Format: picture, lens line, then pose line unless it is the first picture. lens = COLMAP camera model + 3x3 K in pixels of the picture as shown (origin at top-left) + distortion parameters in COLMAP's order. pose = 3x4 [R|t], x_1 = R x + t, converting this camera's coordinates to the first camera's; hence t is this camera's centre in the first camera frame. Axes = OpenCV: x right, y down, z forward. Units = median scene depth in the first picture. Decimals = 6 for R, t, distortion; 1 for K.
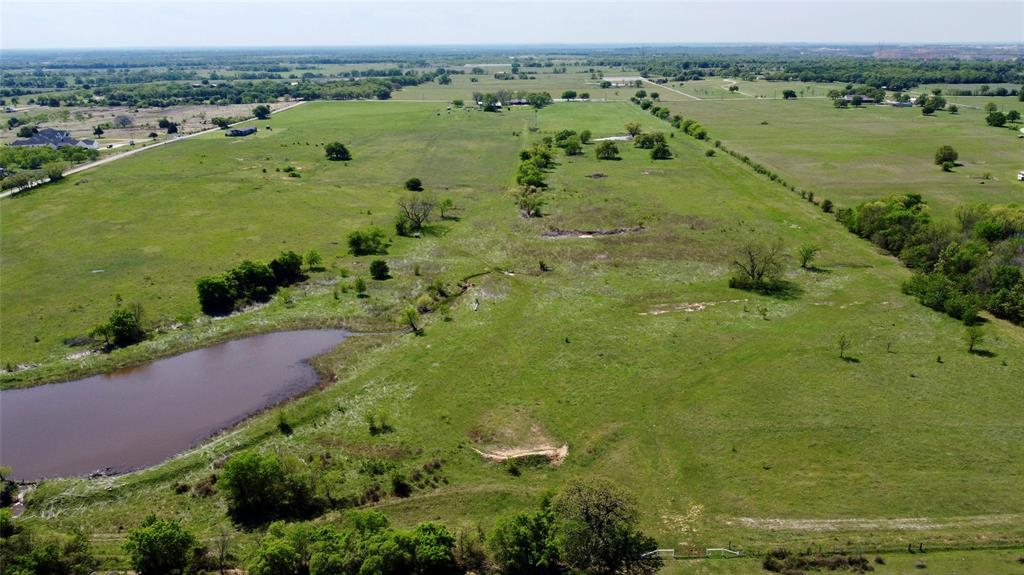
lens RADIAL K [[784.3, 0, 512.0], [0, 784.3, 287.5], [0, 0, 1]] dist [-0.000221, -0.003331]
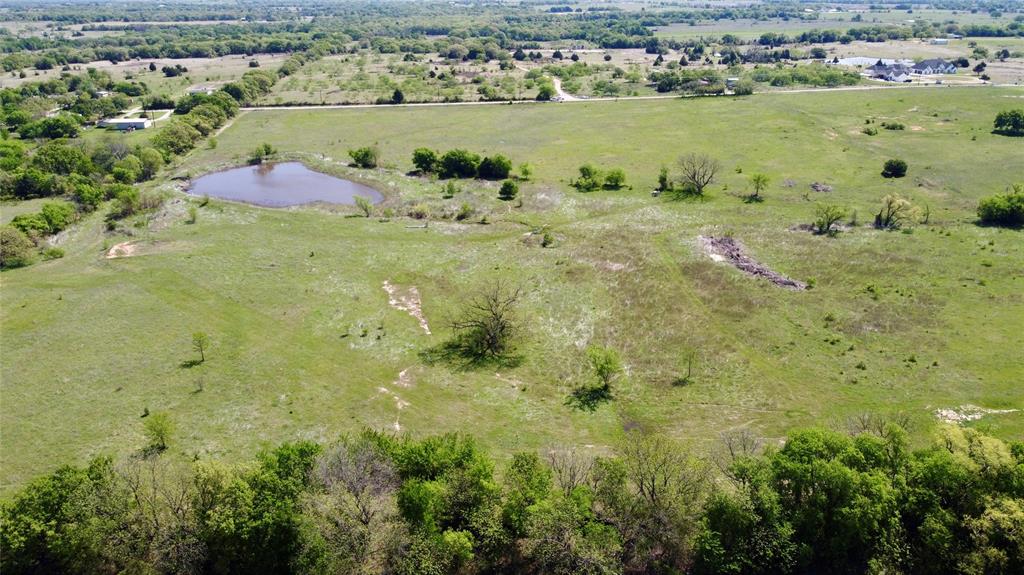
lens RADIAL K [[784.3, 0, 512.0], [0, 784.3, 287.5], [0, 0, 1]] dist [-0.000221, -0.003331]
pose [[0.080350, 0.370785, -0.925236, 1.151256], [-0.290595, 0.896628, 0.334085, -0.348427], [0.953467, 0.242026, 0.179792, 1.101444]]
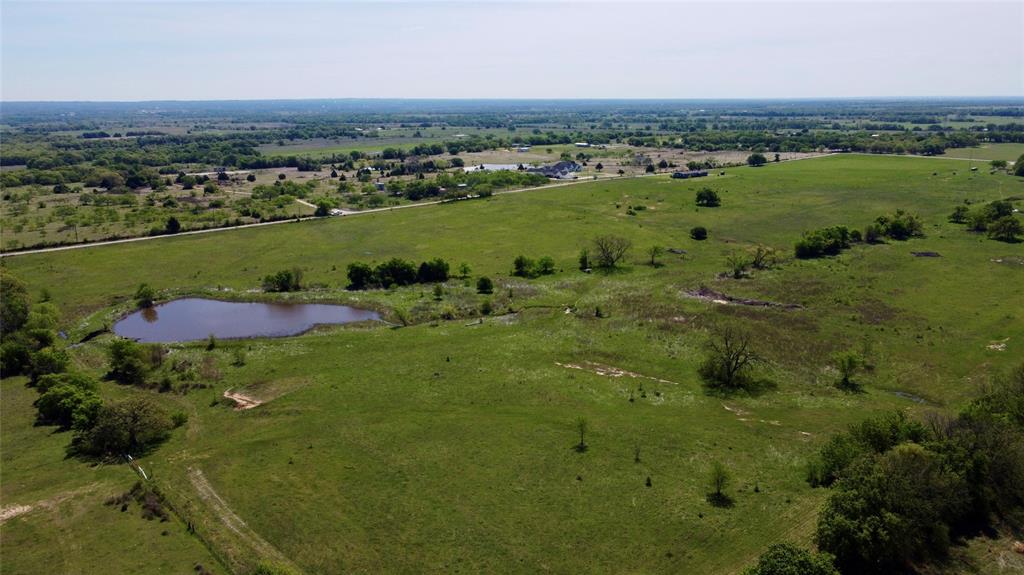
lens RADIAL K [[784.3, 0, 512.0], [0, 784.3, 287.5], [0, 0, 1]] dist [-0.000221, -0.003331]
pose [[0.649570, 0.178984, -0.738934, 0.959931], [-0.222006, 0.974191, 0.040811, -0.101493], [0.727168, 0.137538, 0.672541, 0.300257]]
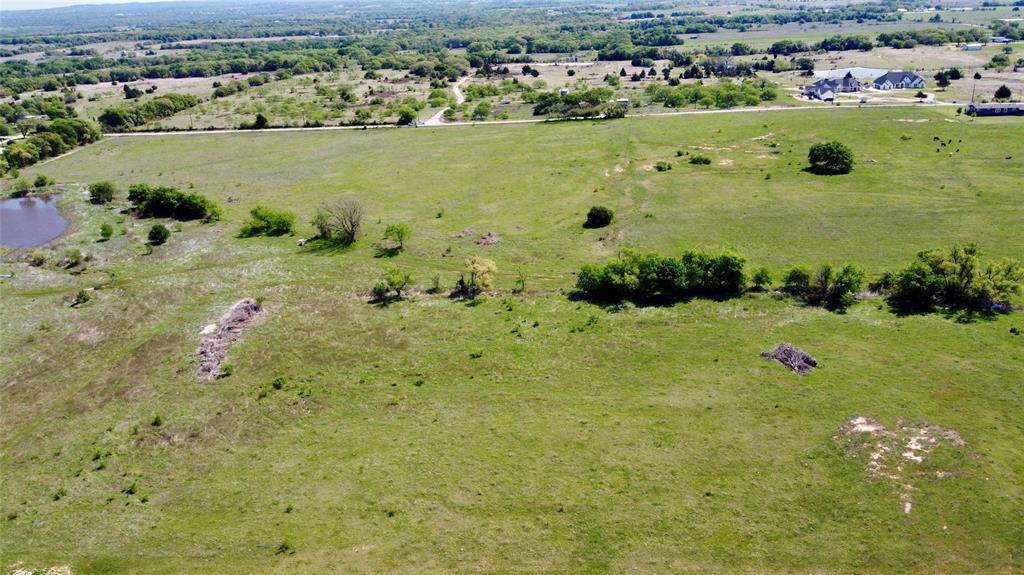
lens RADIAL K [[764.8, 0, 514.1], [0, 764.8, 331.1], [0, 0, 1]] dist [-0.002482, -0.003400]
pose [[-0.096089, 0.417285, -0.903682, 0.957229], [-0.258906, 0.866154, 0.427486, -0.601616], [0.961111, 0.275045, 0.024810, 1.902887]]
